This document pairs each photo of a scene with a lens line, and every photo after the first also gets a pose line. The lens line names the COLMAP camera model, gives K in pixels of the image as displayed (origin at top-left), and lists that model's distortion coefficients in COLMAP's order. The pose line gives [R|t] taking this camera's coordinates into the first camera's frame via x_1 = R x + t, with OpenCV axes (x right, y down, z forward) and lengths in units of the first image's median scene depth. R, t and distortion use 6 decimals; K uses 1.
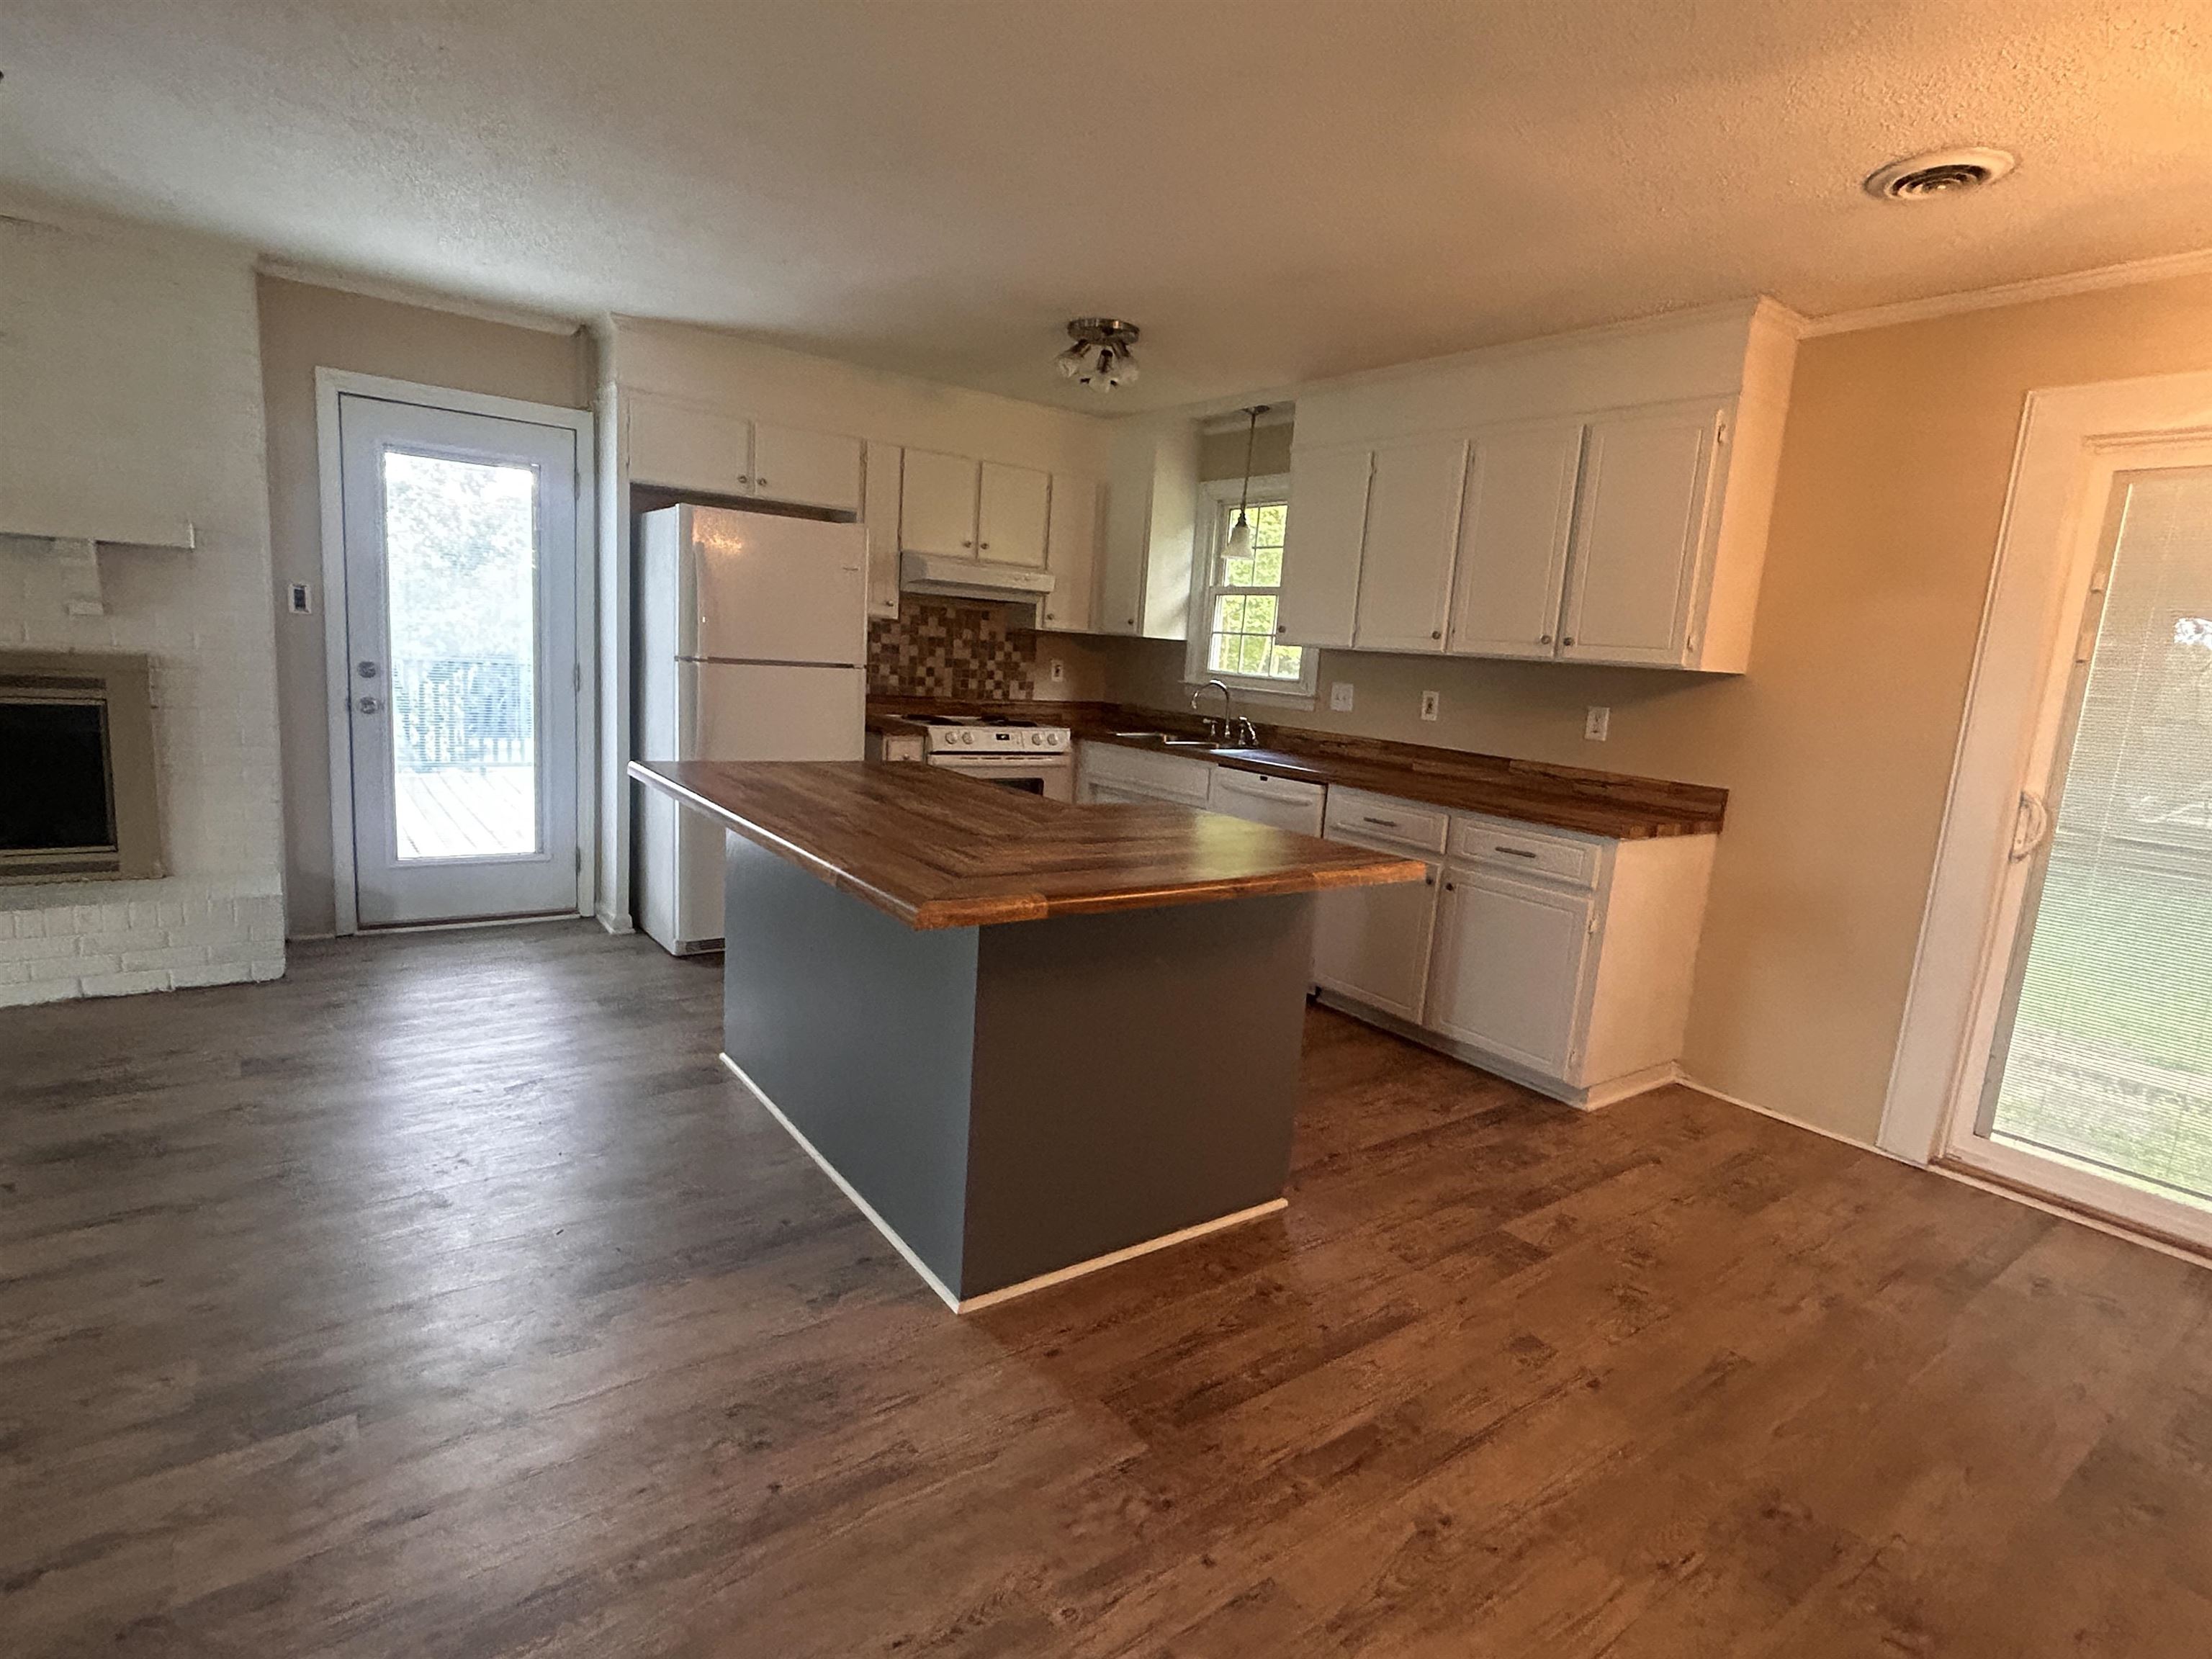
lens RADIAL K [[1119.1, 0, 1103.7], [0, 1119.1, 827.6], [0, 0, 1]] dist [-0.001675, 0.000259]
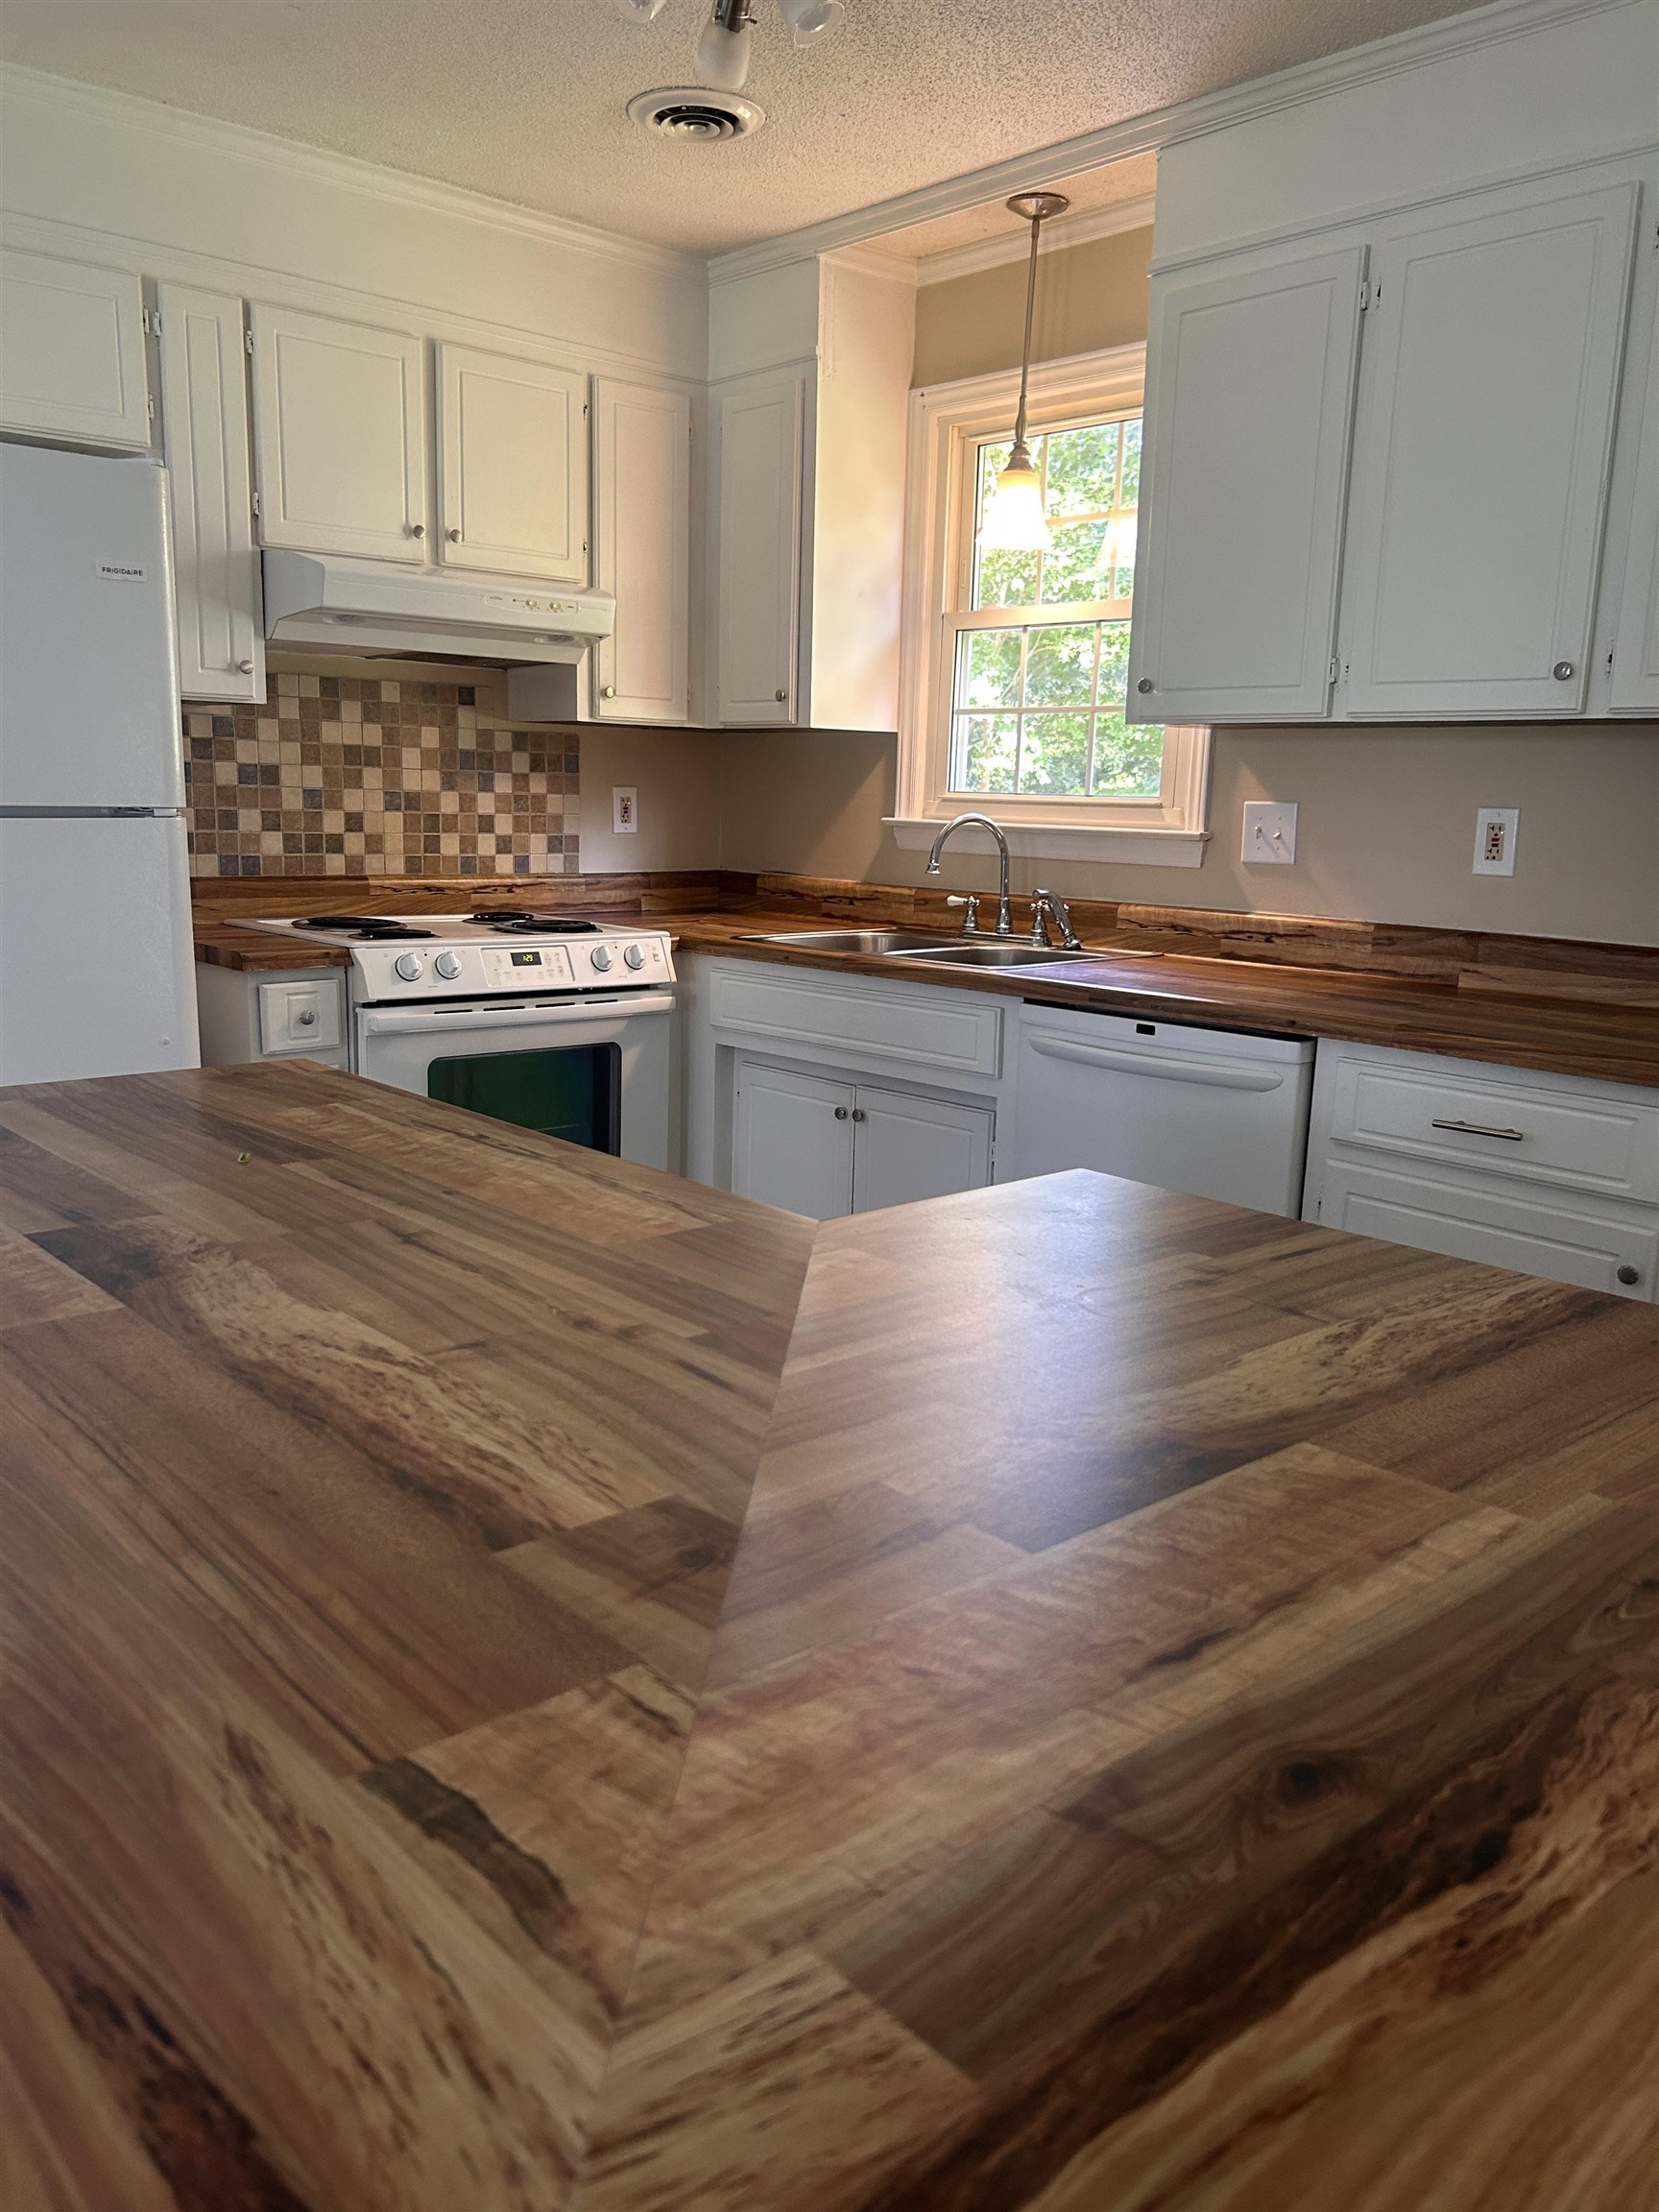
lens RADIAL K [[1663.5, 0, 827.7], [0, 1663.5, 1122.1], [0, 0, 1]] dist [0.065900, -0.115158]
pose [[0.993458, -0.063325, 0.095033, -0.045335], [0.059326, 0.997254, 0.044334, -0.046168], [-0.097580, -0.038406, 0.994486, 0.384085]]
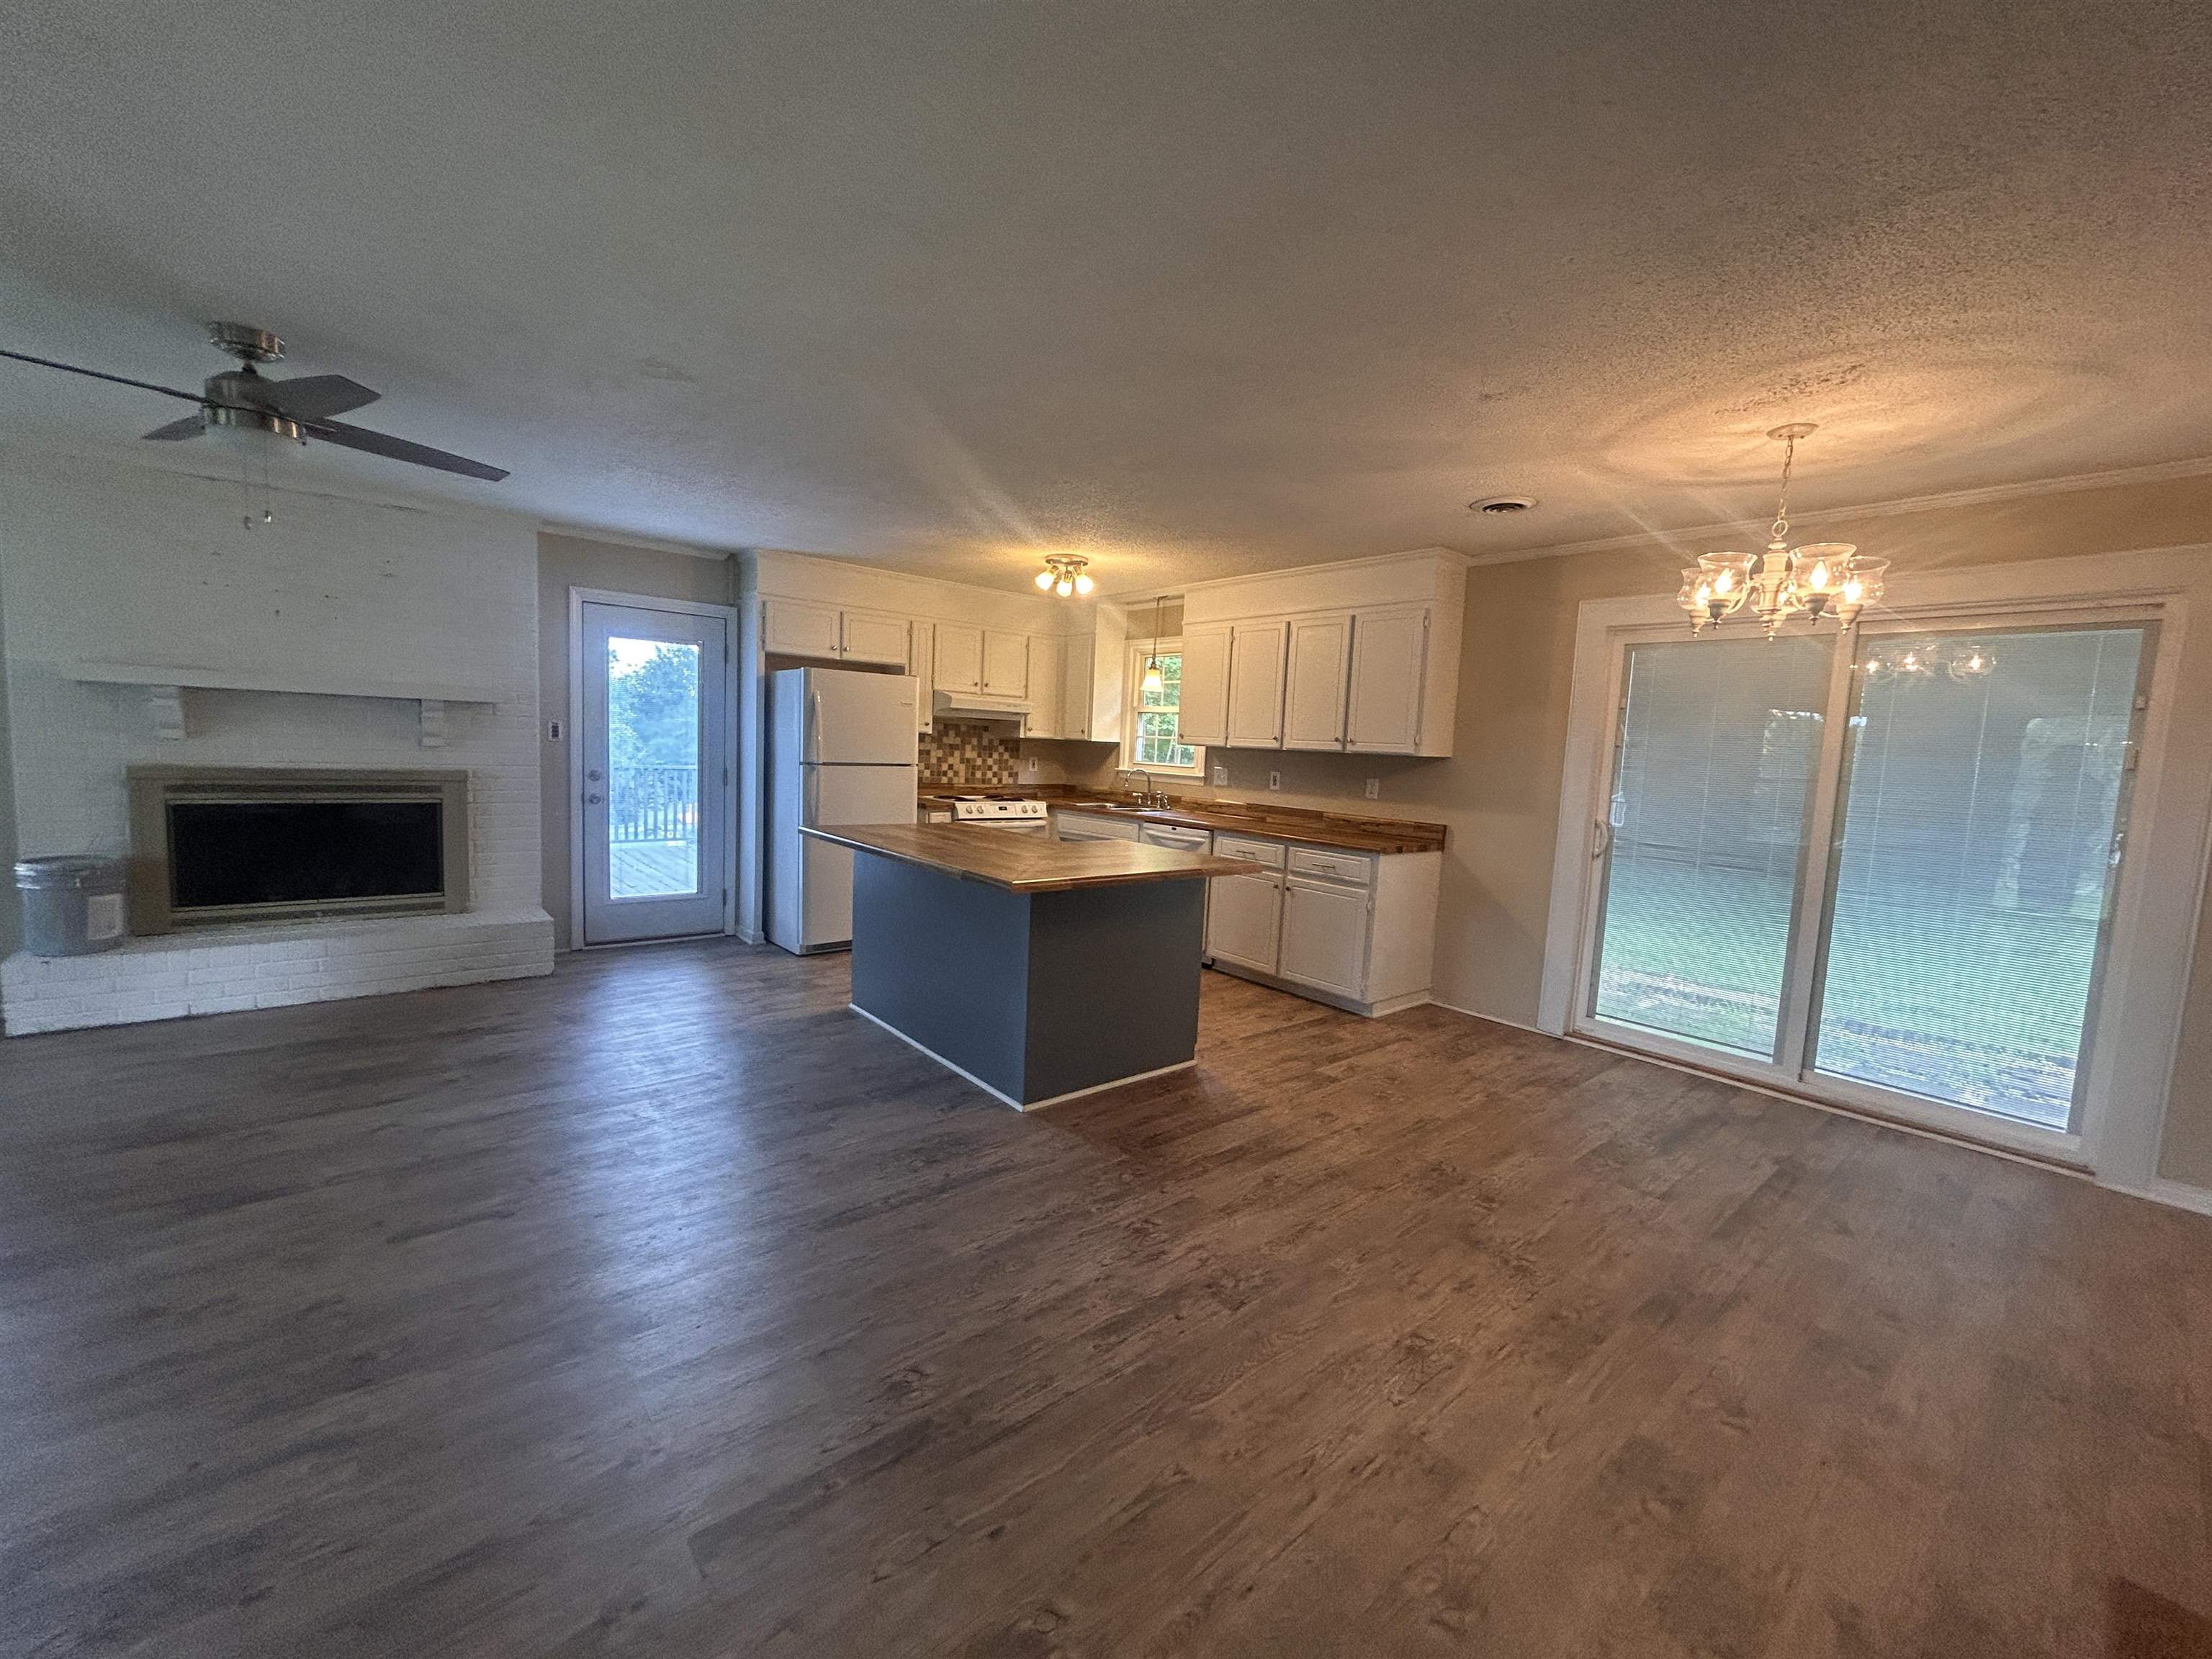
lens RADIAL K [[893.3, 0, 1101.9], [0, 893.3, 832.2], [0, 0, 1]] dist [0.002450, 0.000642]
pose [[0.997573, -0.030109, 0.062784, -0.040420], [0.033704, 0.997805, -0.057010, 0.030966], [-0.060930, 0.058988, 0.996398, -0.269790]]
